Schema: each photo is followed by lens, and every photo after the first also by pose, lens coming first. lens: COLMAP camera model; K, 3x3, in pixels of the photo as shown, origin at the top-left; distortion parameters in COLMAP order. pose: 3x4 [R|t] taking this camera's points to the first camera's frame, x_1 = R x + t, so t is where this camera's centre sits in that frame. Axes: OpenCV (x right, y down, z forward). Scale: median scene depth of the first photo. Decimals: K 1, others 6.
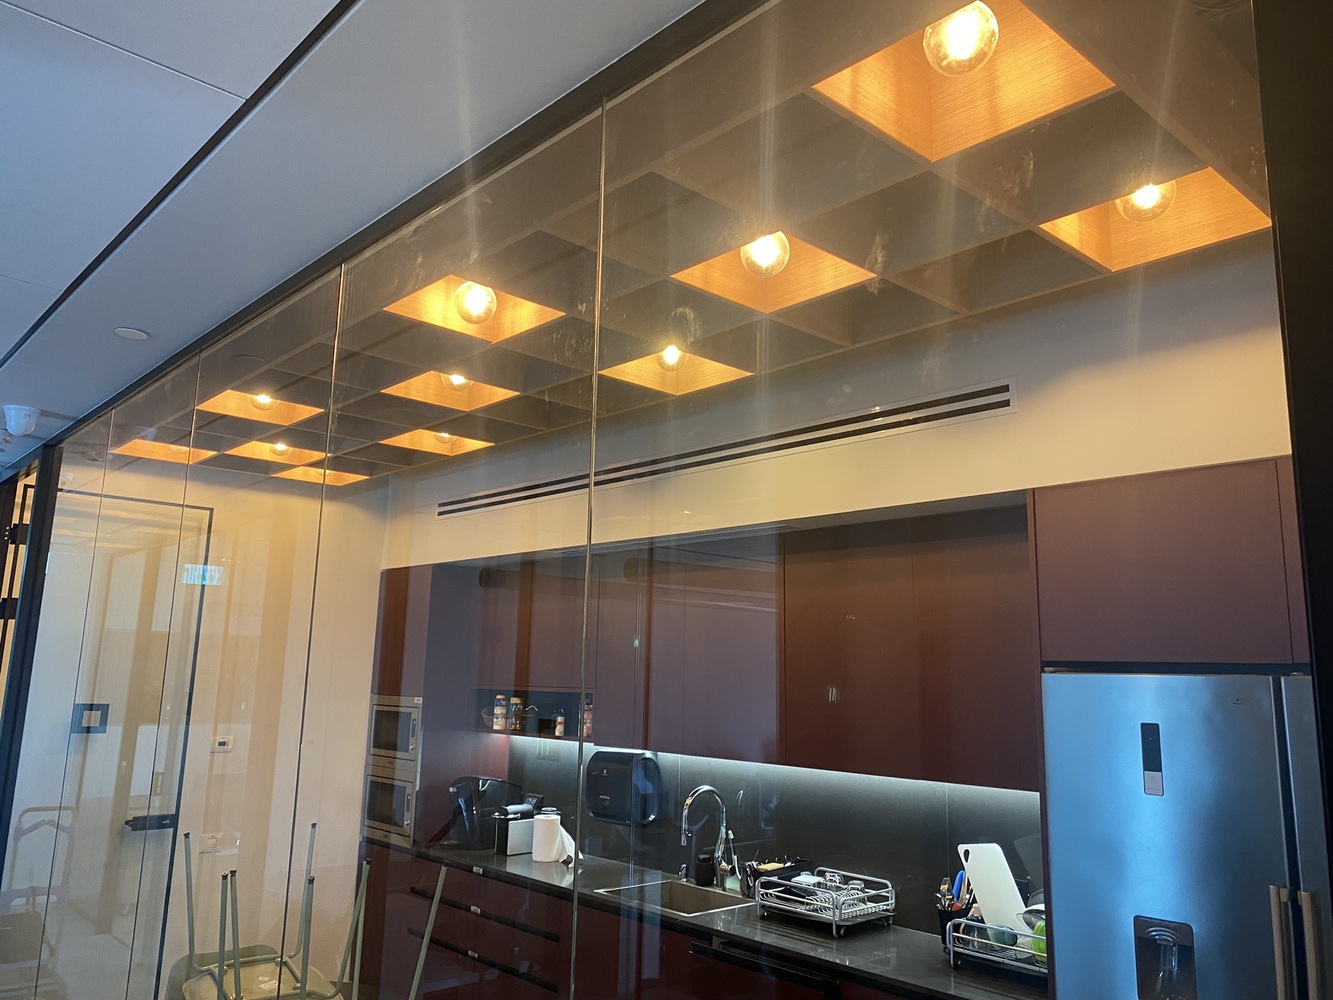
lens RADIAL K [[1022.0, 0, 666.5], [0, 1022.0, 500.0], [0, 0, 1]] dist [0.046211, -0.063138]
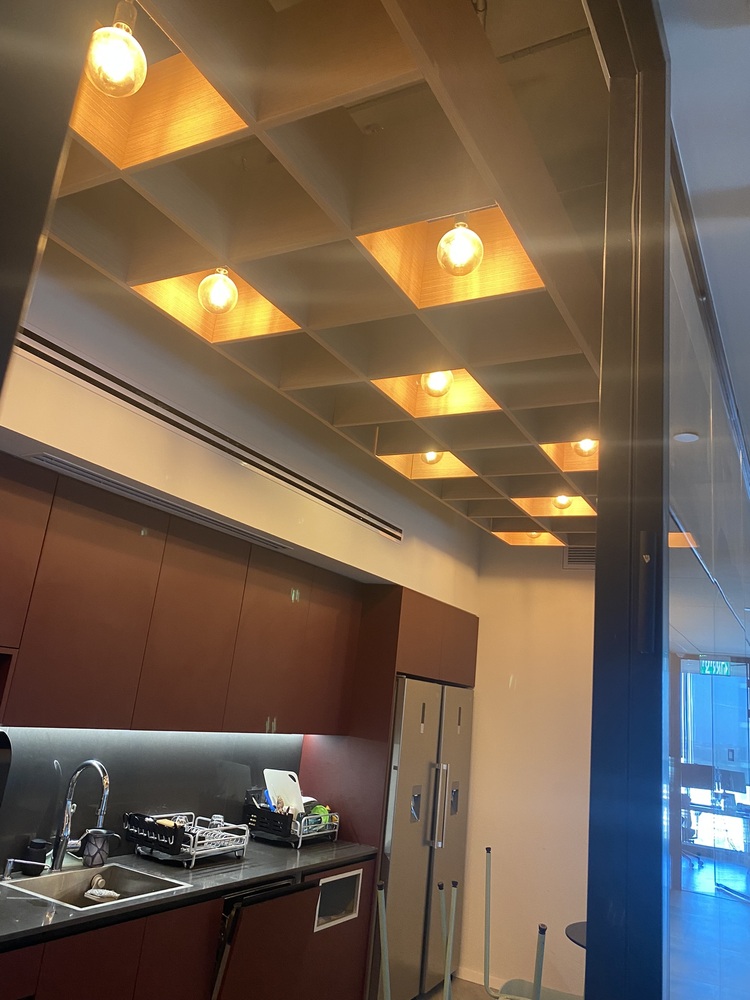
lens RADIAL K [[766.7, 0, 375.0], [0, 766.7, 500.0], [0, 0, 1]] dist [0.046211, -0.063138]
pose [[-0.335420, 0.168818, 0.926819, -0.674144], [-0.286118, 0.919086, -0.270956, 0.163244], [-0.897569, -0.356064, -0.259978, 0.947857]]
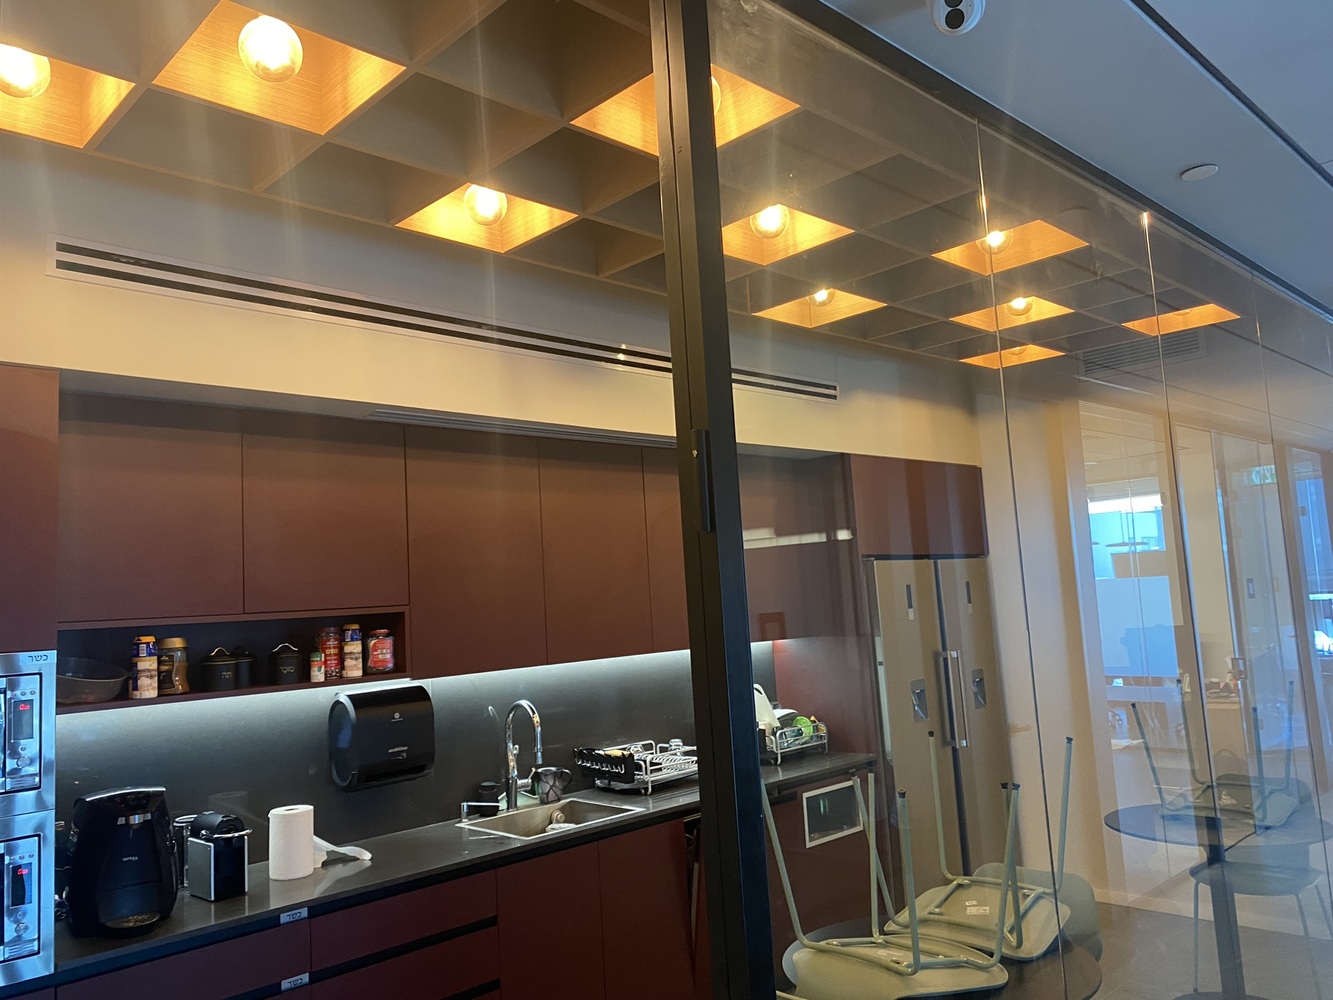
lens RADIAL K [[1022.0, 0, 666.5], [0, 1022.0, 500.0], [0, 0, 1]] dist [0.046211, -0.063138]
pose [[-0.041564, 0.067558, 0.996849, -0.809956], [-0.124546, 0.989579, -0.072258, 0.139056], [-0.991343, -0.127157, -0.032716, 0.842574]]
